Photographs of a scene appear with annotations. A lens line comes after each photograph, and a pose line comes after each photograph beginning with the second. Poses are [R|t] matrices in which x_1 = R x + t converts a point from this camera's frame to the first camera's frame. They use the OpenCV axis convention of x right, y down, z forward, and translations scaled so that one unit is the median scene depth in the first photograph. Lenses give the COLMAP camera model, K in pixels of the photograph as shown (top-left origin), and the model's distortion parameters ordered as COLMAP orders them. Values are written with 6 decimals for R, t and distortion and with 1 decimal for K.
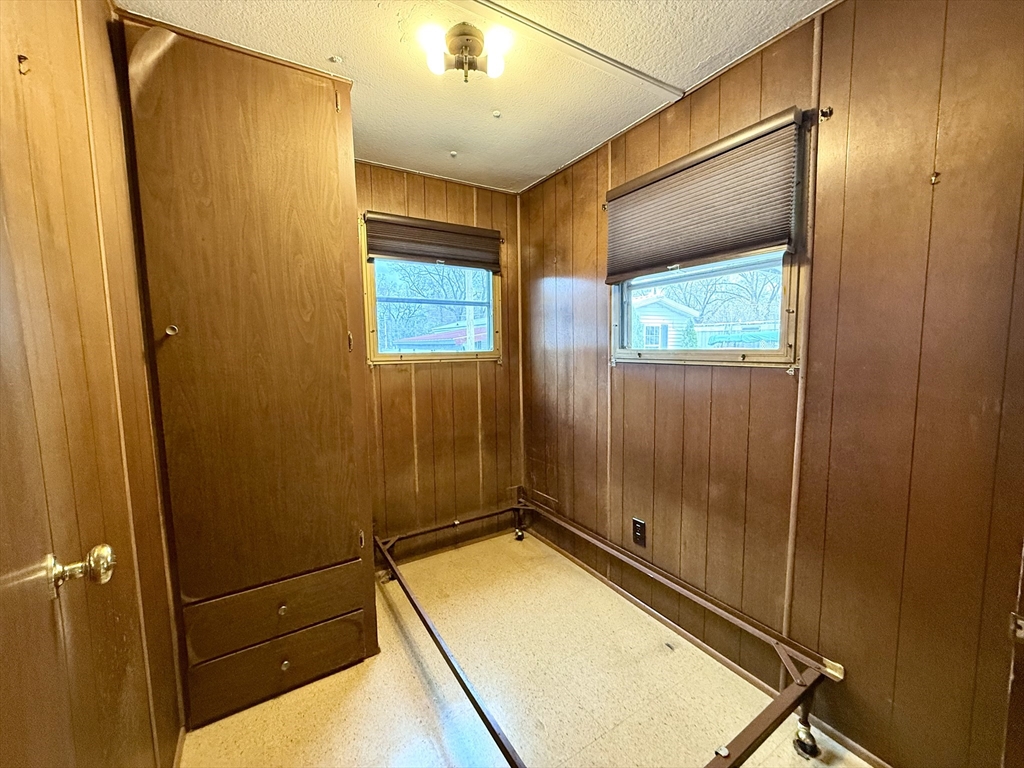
lens RADIAL K [[407.8, 0, 511.0], [0, 407.8, 383.0], [0, 0, 1]] dist [-0.001307, 0.000303]
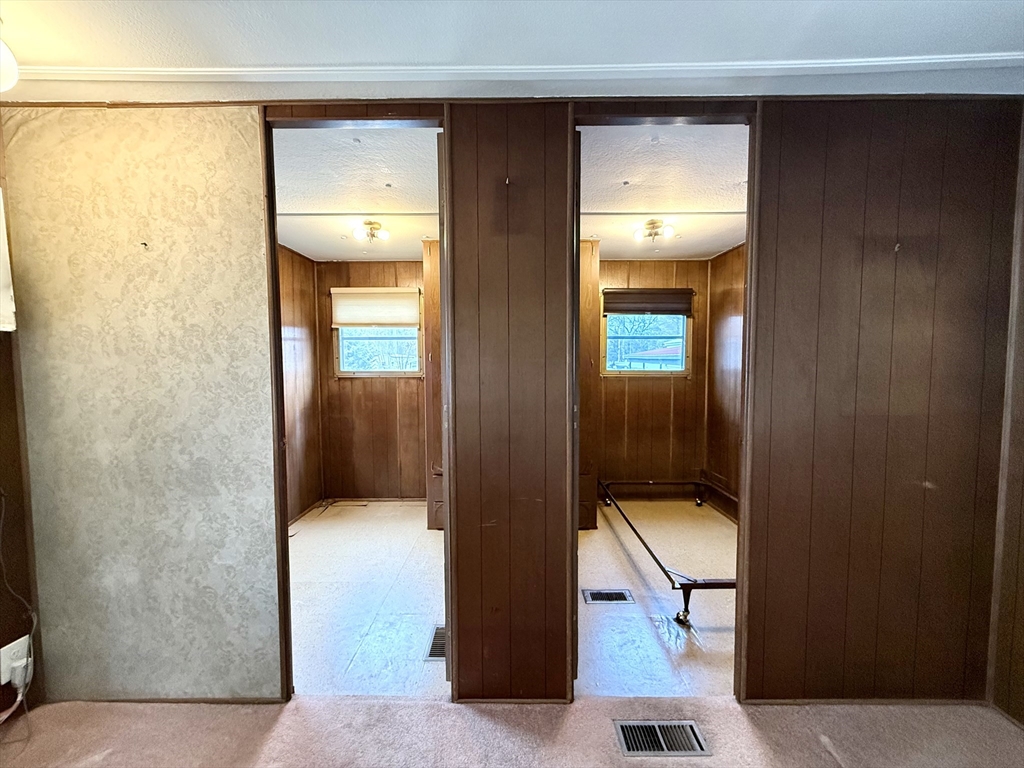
lens RADIAL K [[407.8, 0, 511.0], [0, 407.8, 383.0], [0, 0, 1]] dist [-0.001307, 0.000303]
pose [[0.850207, 0.042841, -0.524702, 0.204796], [-0.059606, 0.998108, -0.015091, 0.027036], [0.523063, 0.044106, 0.851152, -0.579308]]
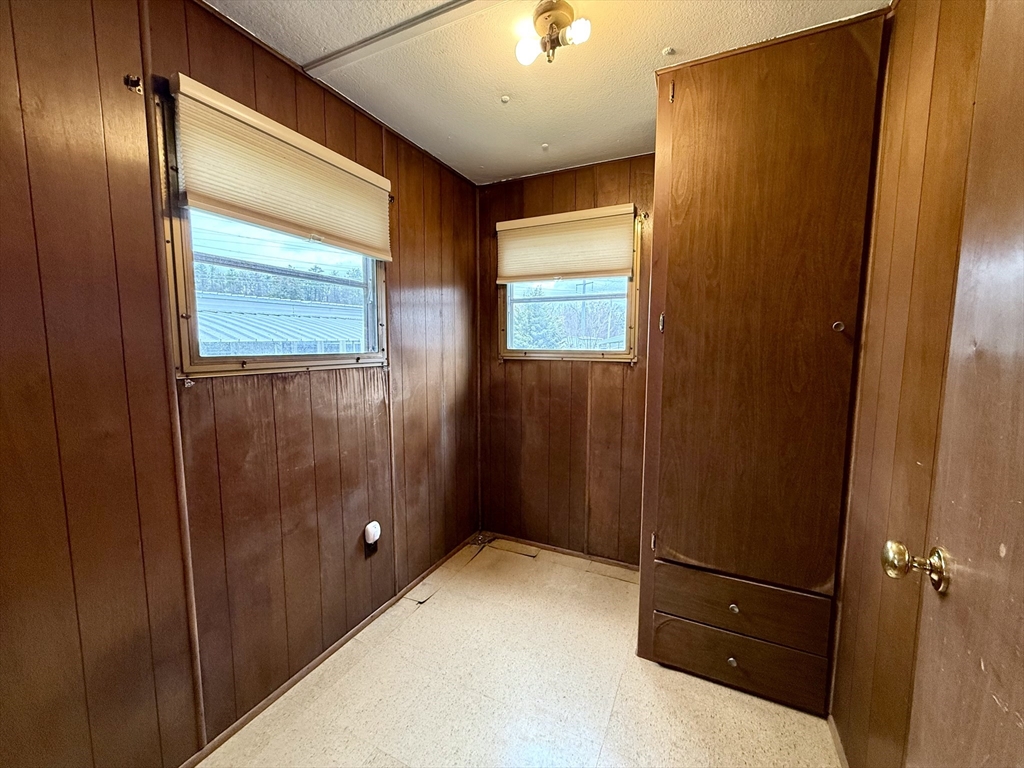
lens RADIAL K [[407.8, 0, 511.0], [0, 407.8, 383.0], [0, 0, 1]] dist [-0.001307, 0.000303]
pose [[0.536863, 0.101262, -0.837570, -0.273203], [-0.090891, 0.993935, 0.061907, 0.016529], [0.838759, 0.042892, 0.542811, -0.156699]]
